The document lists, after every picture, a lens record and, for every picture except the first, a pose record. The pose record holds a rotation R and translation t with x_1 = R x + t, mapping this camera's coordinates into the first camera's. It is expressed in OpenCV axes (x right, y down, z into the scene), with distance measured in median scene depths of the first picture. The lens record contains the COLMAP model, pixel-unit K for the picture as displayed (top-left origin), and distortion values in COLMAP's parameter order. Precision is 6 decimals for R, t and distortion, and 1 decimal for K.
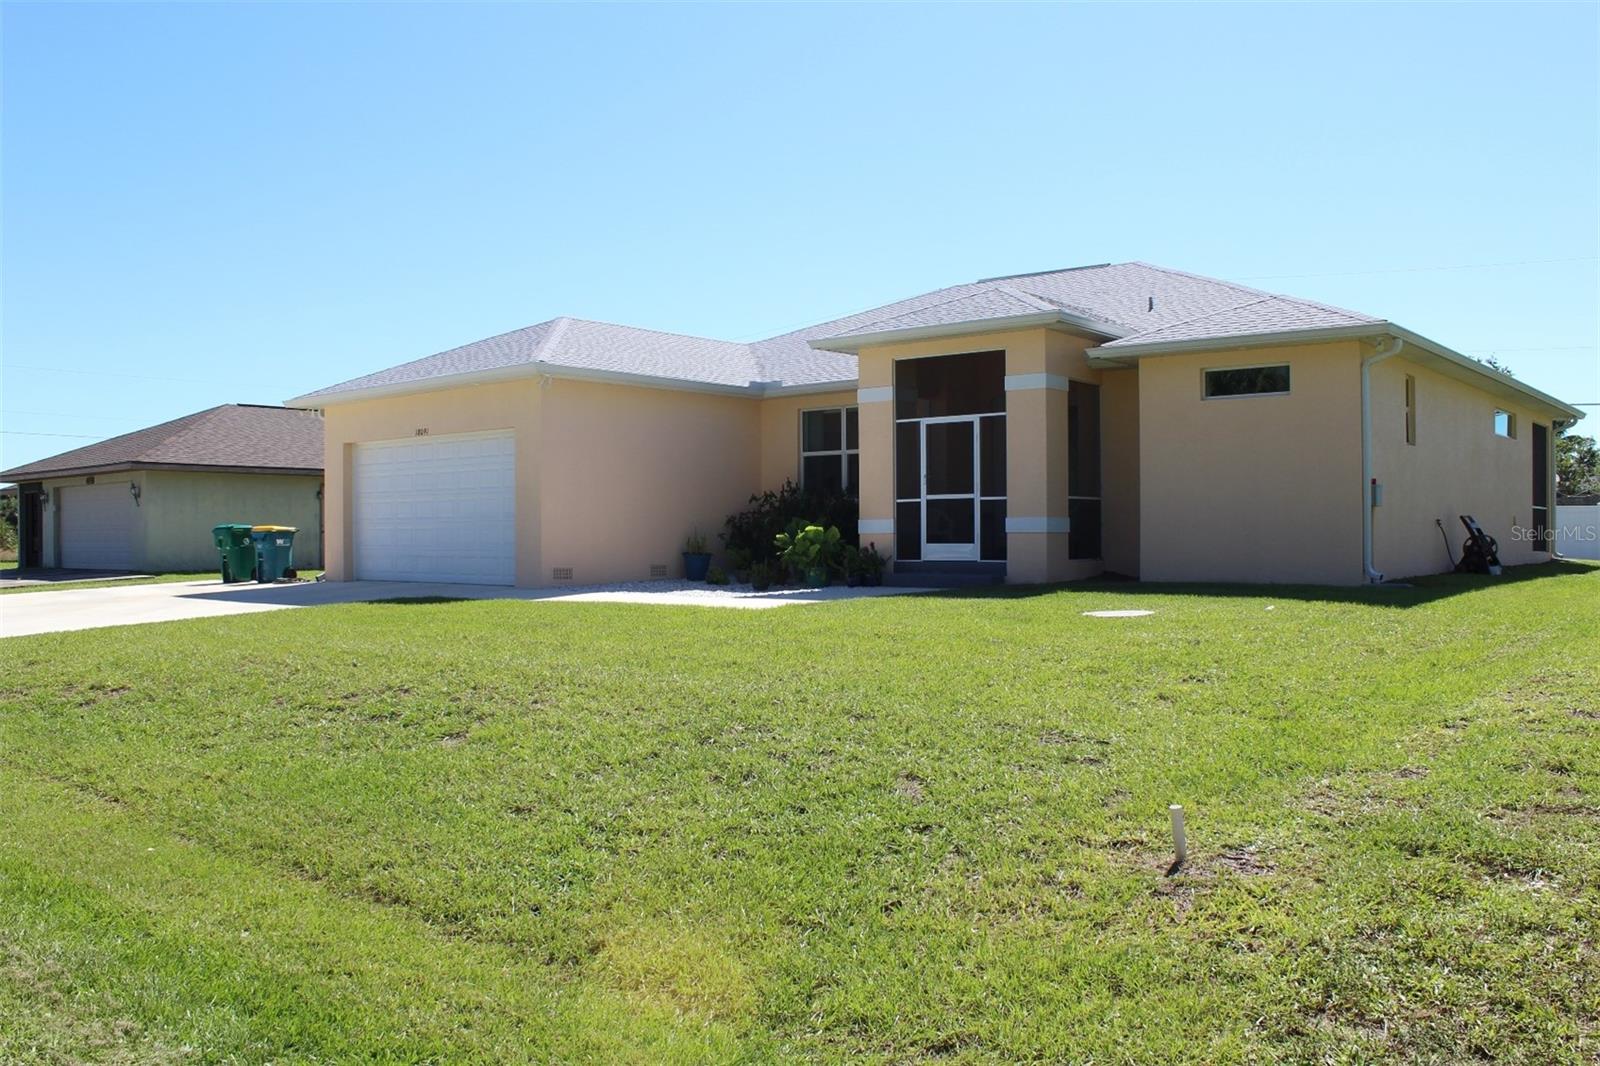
lens RADIAL K [[1369.8, 0, 802.3], [0, 1369.8, 545.7], [0, 0, 1]] dist [-0.109375, 0.002317]
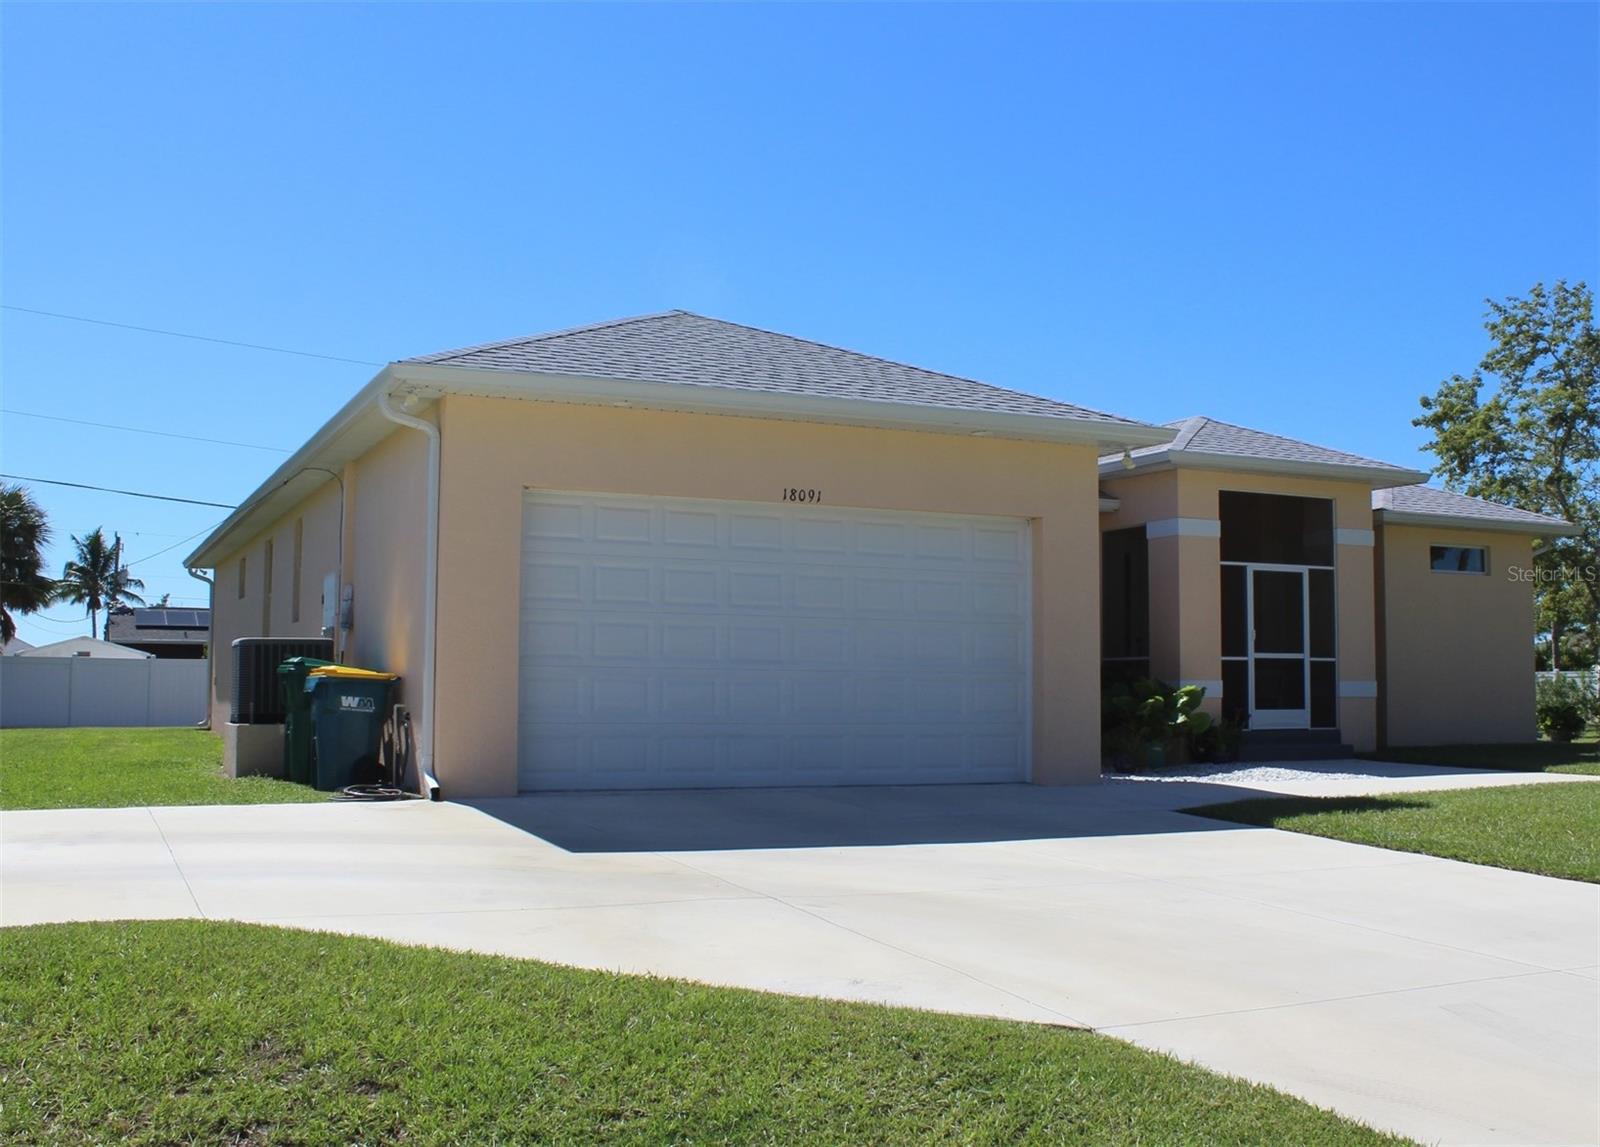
lens RADIAL K [[1610.6, 0, 797.1], [0, 1610.6, 566.9], [0, 0, 1]] dist [-0.097240, 0.000000]
pose [[0.437330, 0.078622, 0.895858, -0.946915], [-0.005851, 0.996399, -0.084589, -0.004362], [-0.899282, 0.031752, 0.436215, 0.831374]]
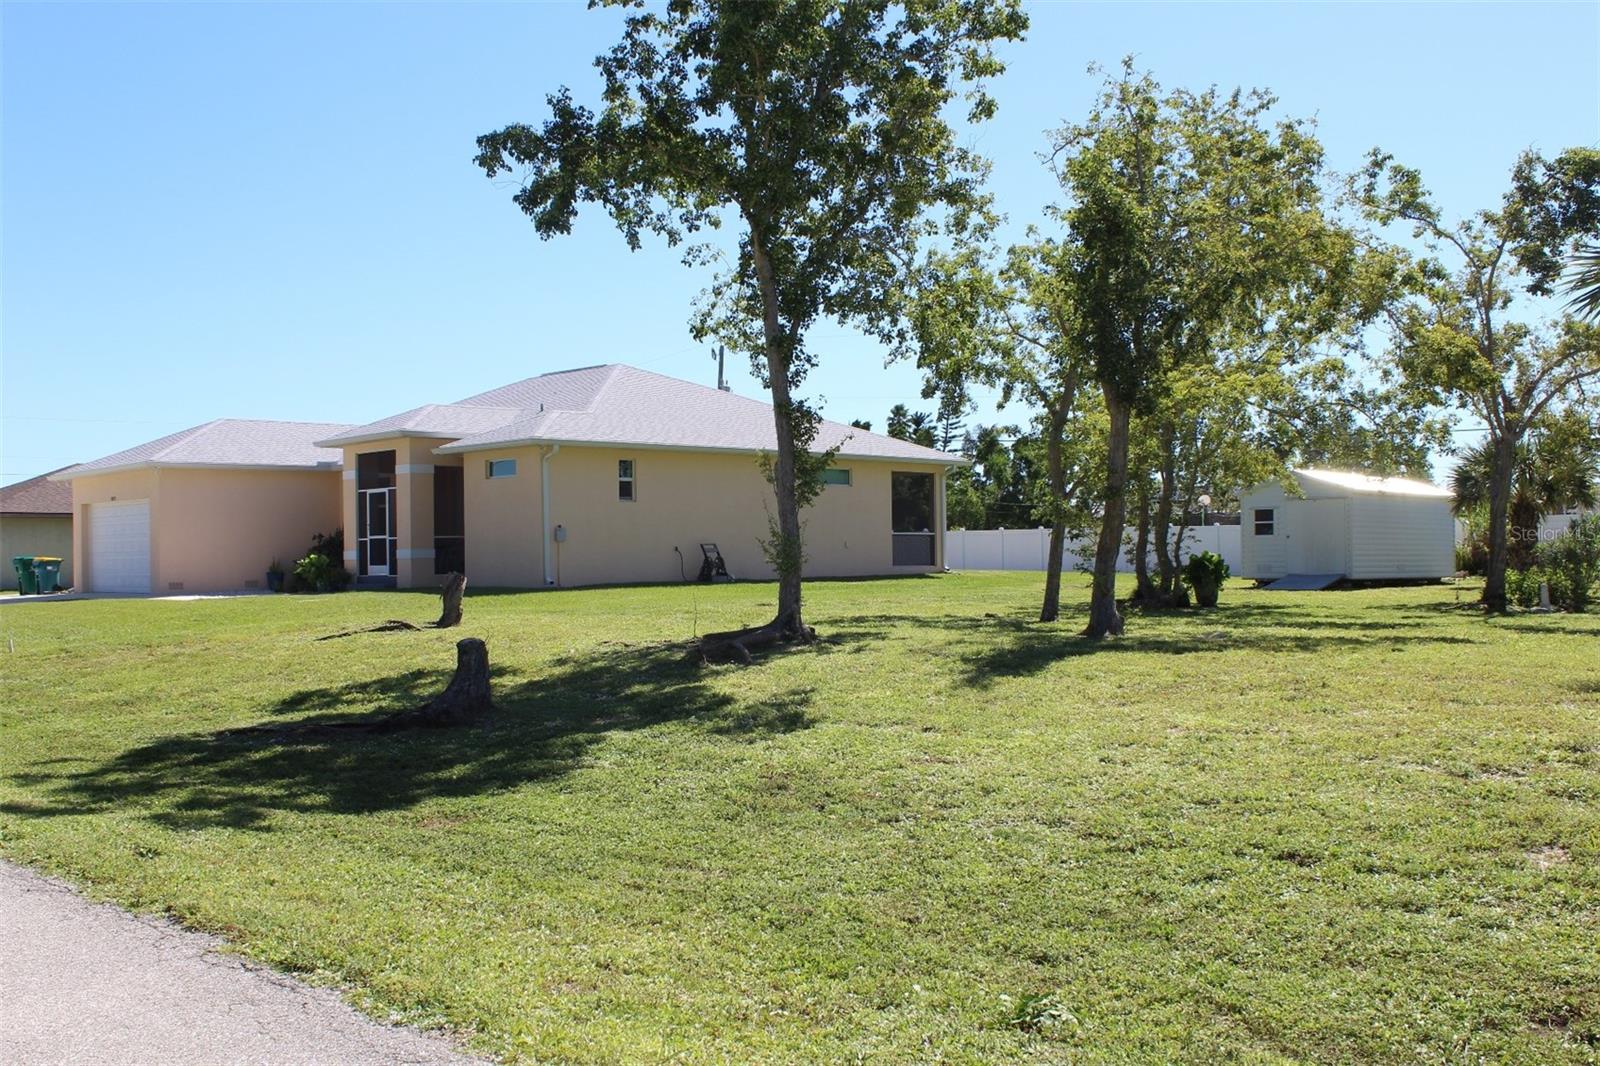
lens RADIAL K [[1555.3, 0, 797.6], [0, 1555.3, 539.5], [0, 0, 1]] dist [-0.038211, 0.000000]
pose [[0.992313, -0.010851, -0.123276, 0.845684], [0.008470, 0.999768, -0.019821, 0.008714], [0.123462, 0.018625, 0.992174, -0.802981]]
